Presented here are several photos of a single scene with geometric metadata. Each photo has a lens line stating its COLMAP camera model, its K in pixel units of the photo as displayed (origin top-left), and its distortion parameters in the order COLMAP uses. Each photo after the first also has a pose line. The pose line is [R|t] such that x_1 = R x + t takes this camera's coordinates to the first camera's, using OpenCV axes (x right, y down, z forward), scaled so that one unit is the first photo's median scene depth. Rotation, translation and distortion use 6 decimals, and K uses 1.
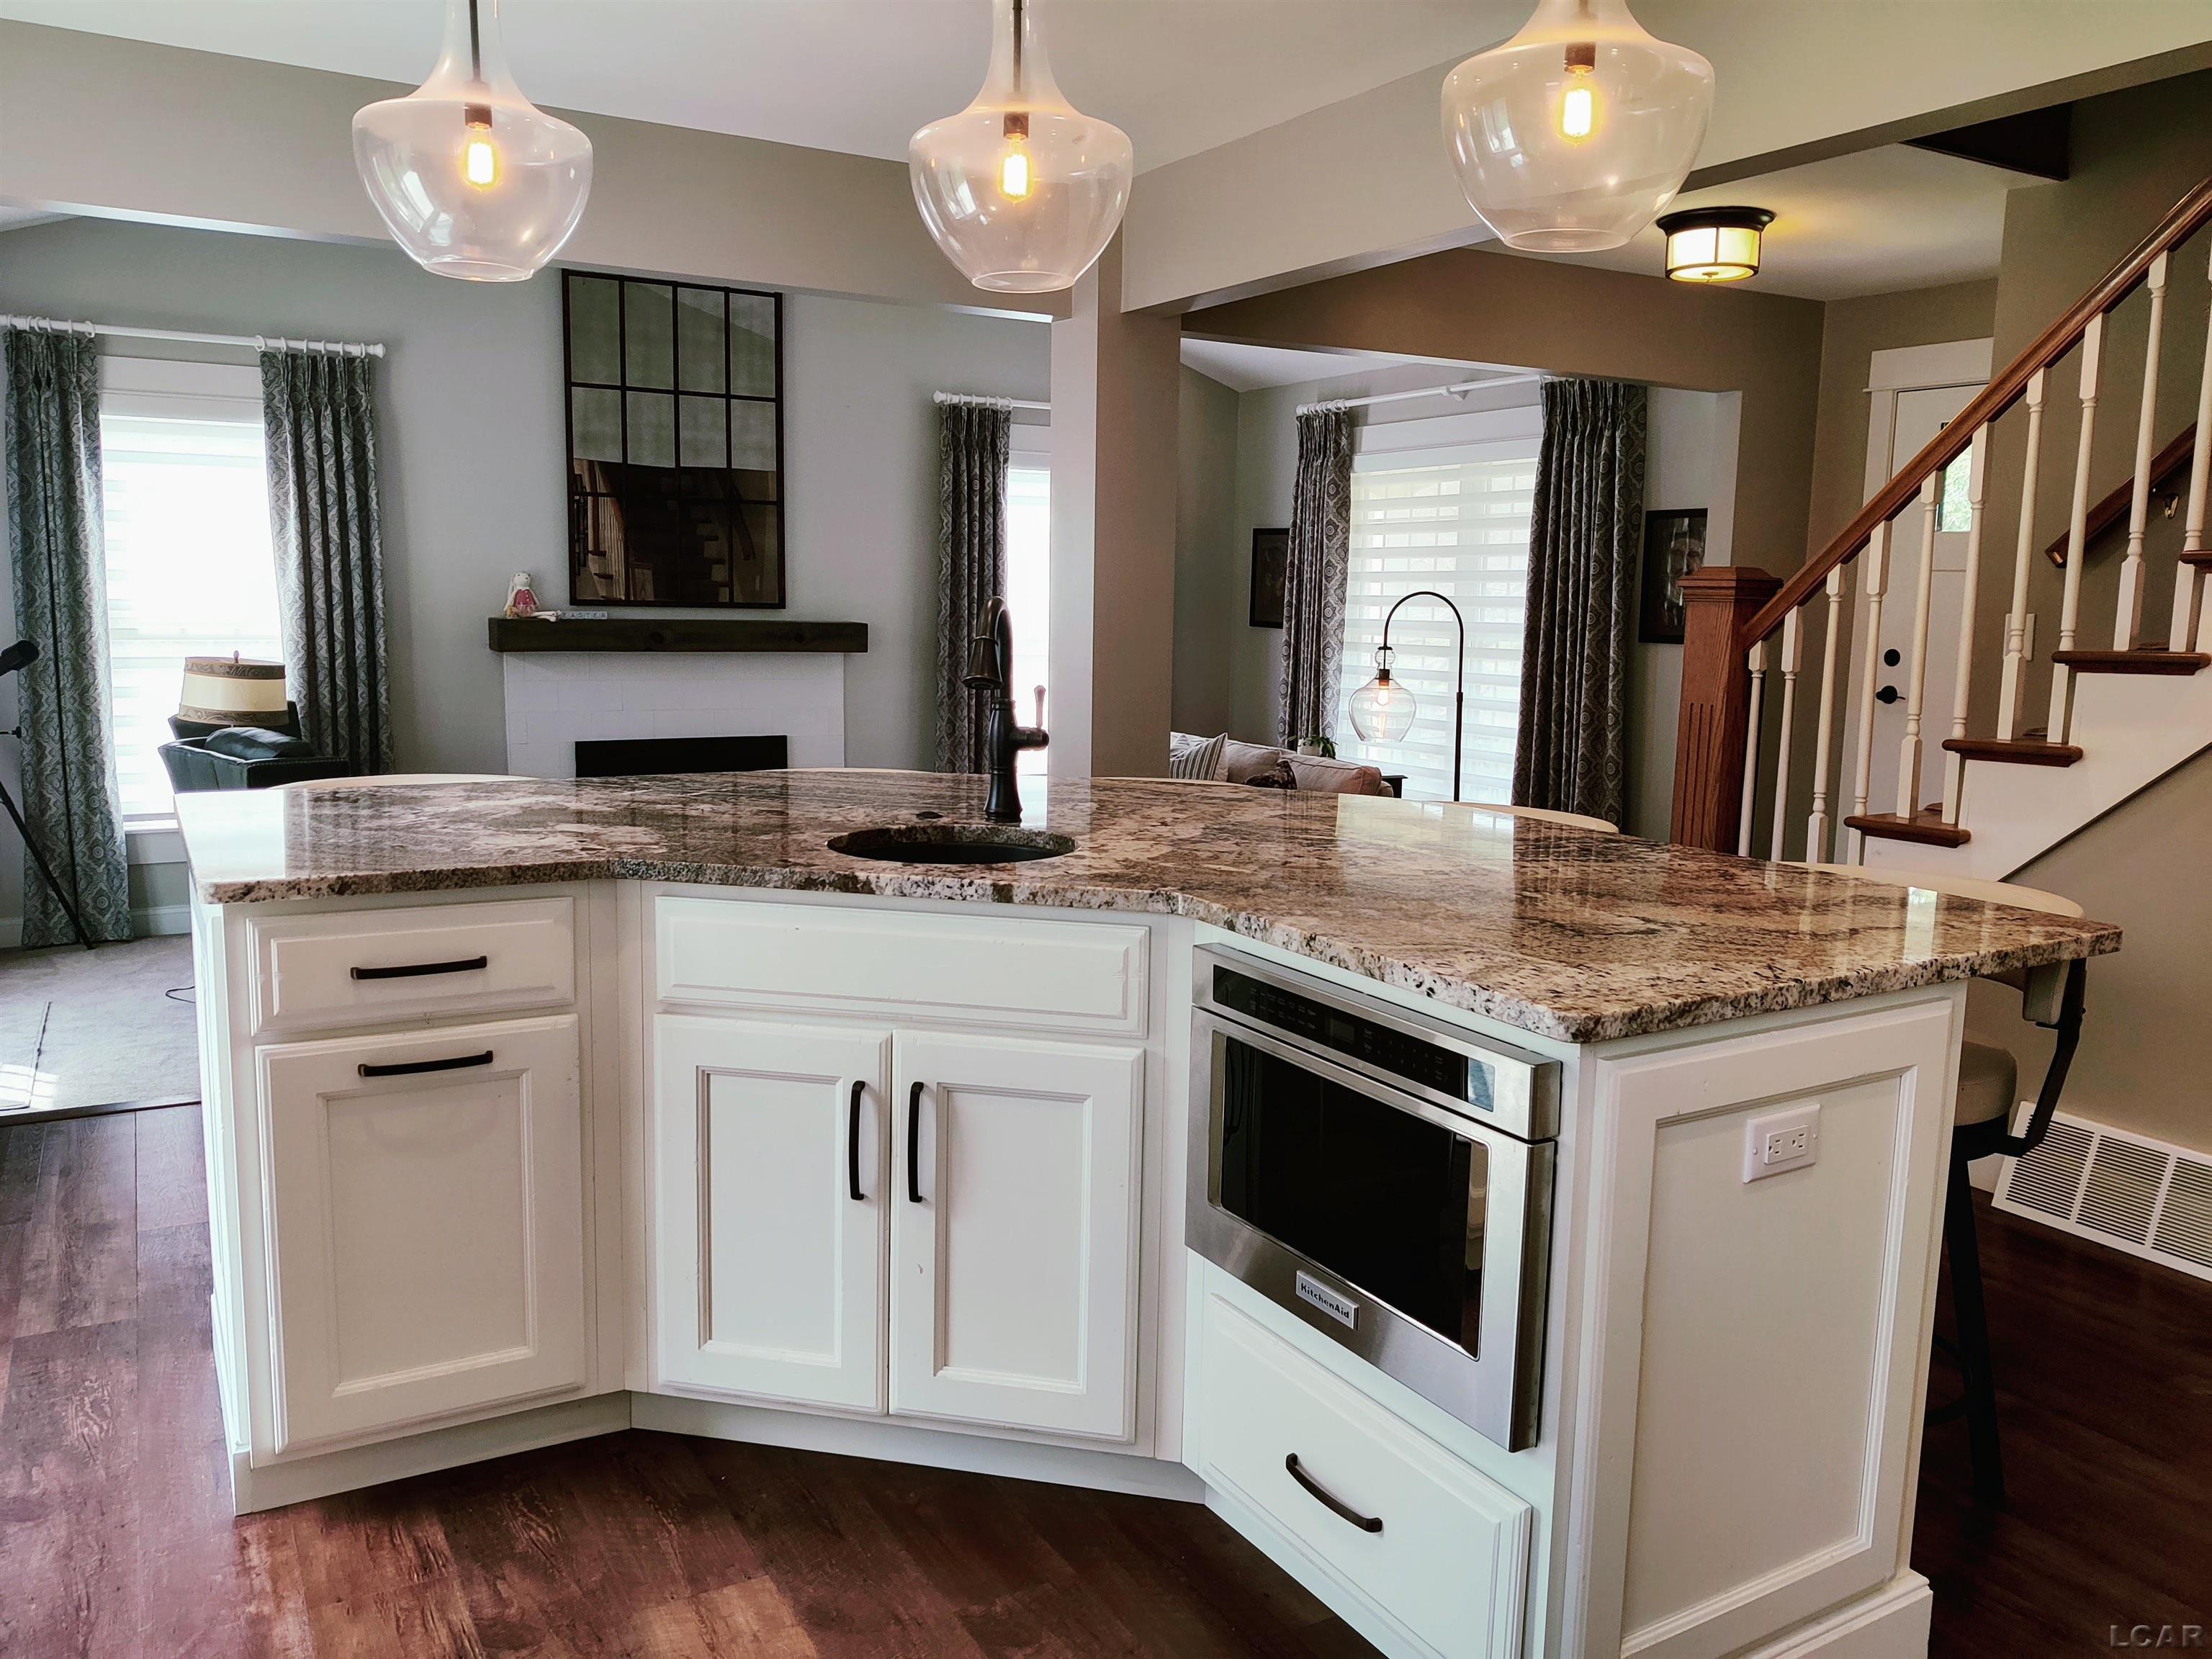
lens RADIAL K [[1668.8, 0, 1115.6], [0, 1668.8, 835.7], [0, 0, 1]] dist [-0.001449, -0.008070]
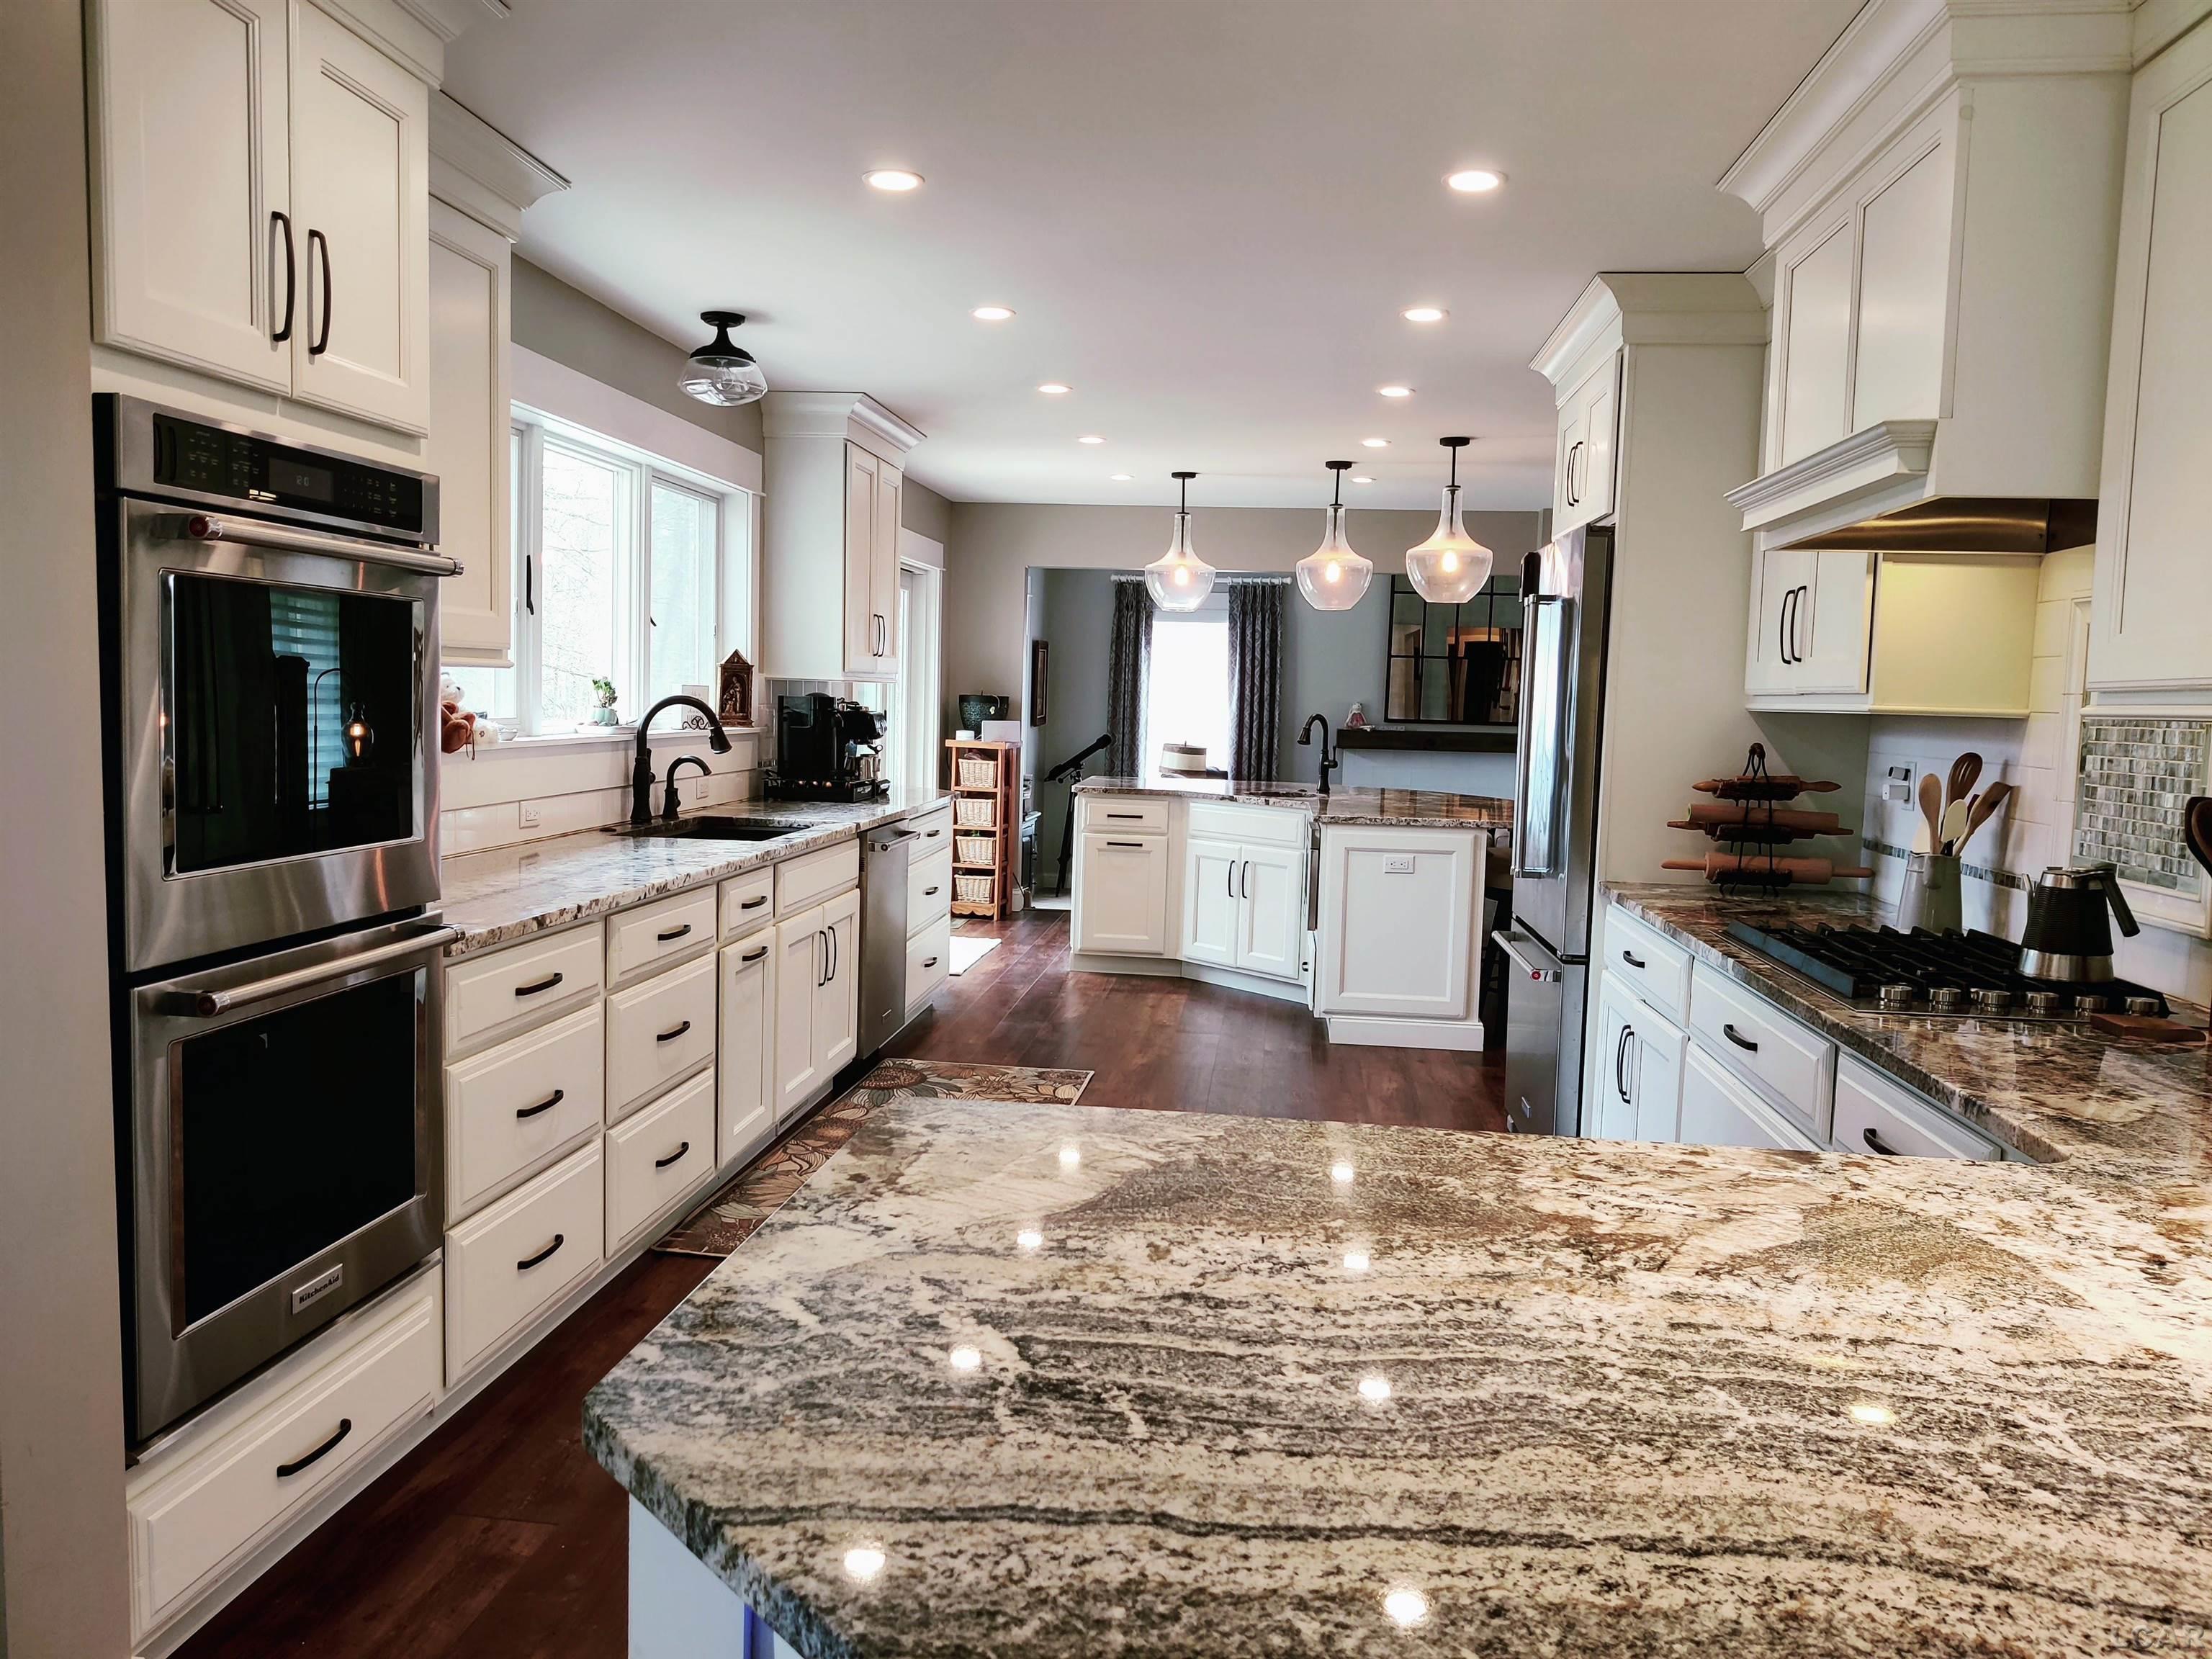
lens RADIAL K [[1654.8, 0, 1081.5], [0, 1654.8, 842.2], [0, 0, 1]] dist [0.099851, -0.306468]
pose [[0.796218, 0.058251, -0.602200, 0.482380], [-0.100247, 0.994298, -0.036366, 0.079678], [0.596647, 0.089323, 0.797517, -0.547989]]
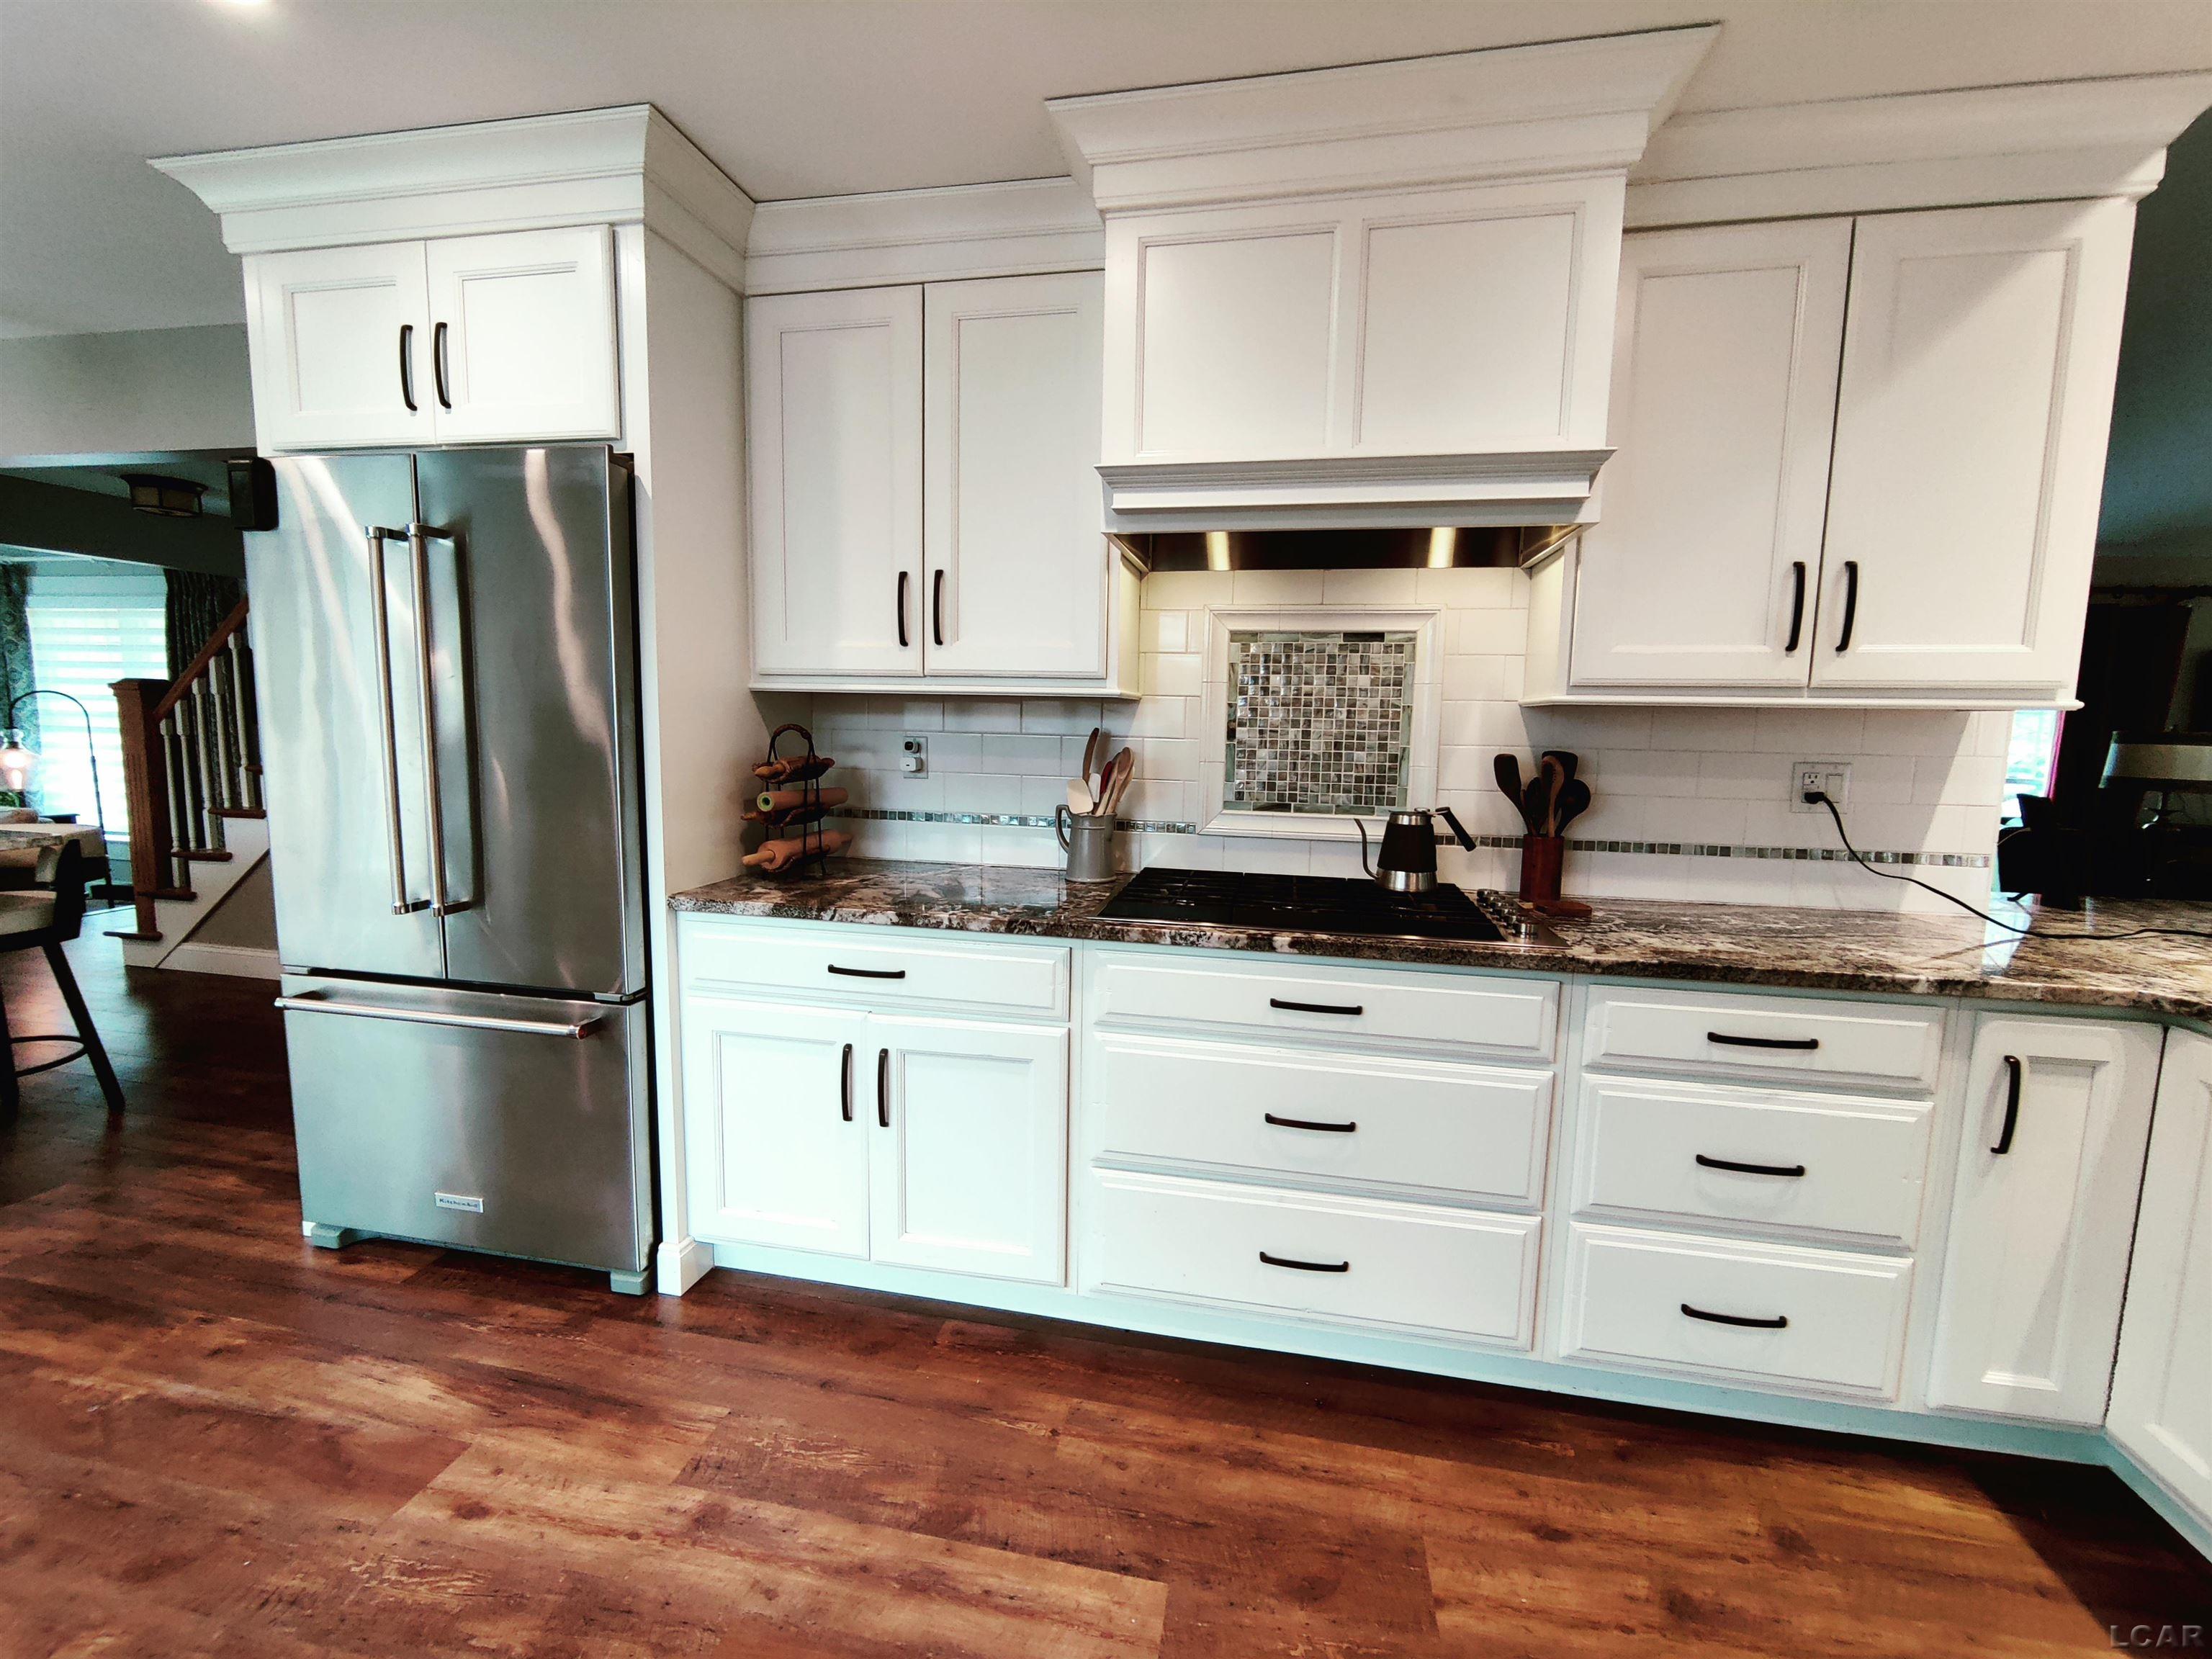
lens RADIAL K [[949.1, 0, 1098.1], [0, 949.1, 829.9], [0, 0, 1]] dist [-0.007275, 0.006156]
pose [[0.665237, -0.089157, 0.741290, 0.157176], [0.095547, 0.994847, 0.033908, 0.037128], [-0.740493, 0.048271, 0.670328, -0.251856]]
